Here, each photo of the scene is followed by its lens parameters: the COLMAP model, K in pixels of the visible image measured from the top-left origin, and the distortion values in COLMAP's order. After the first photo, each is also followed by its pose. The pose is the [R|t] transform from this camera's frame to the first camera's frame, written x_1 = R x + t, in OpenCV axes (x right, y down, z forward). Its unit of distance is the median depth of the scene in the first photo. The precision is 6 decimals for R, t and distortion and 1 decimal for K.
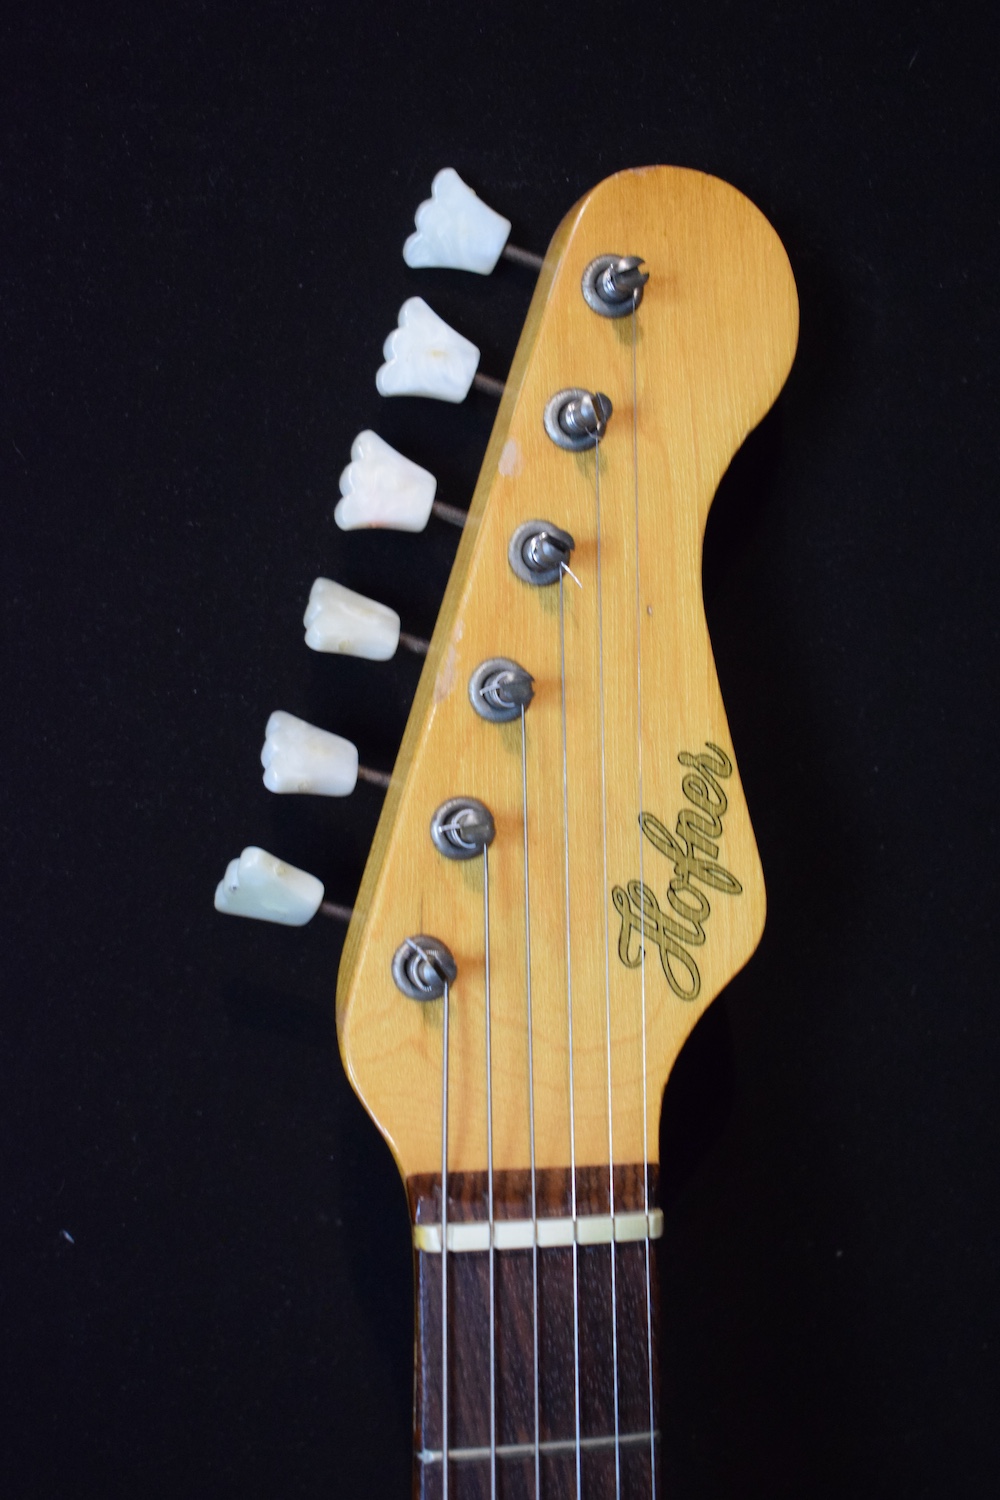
lens RADIAL K [[2397.8, 0, 500.0], [0, 2397.8, 750.0], [0, 0, 1]] dist [-0.038825, -0.100556]
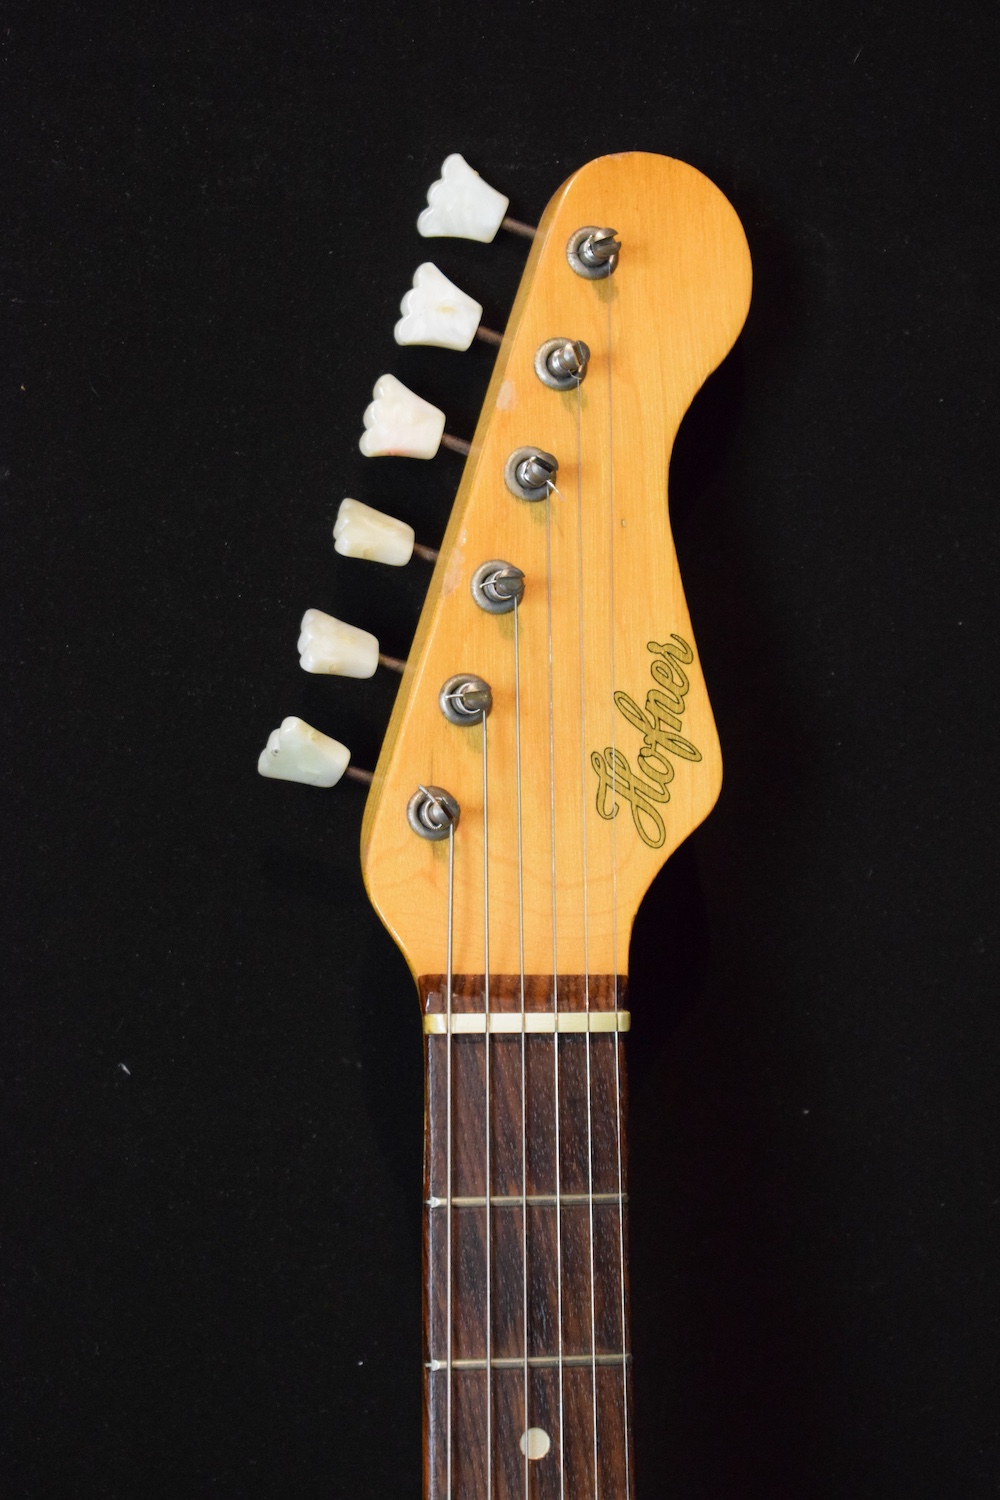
lens RADIAL K [[3401.4, 0, 500.0], [0, 3401.4, 750.0], [0, 0, 1]] dist [0.018169, 0.280522]
pose [[0.999879, 0.000816, -0.015529, 0.027779], [-0.001486, 0.999065, -0.043206, 0.129304], [0.015480, 0.043223, 0.998946, -0.695979]]
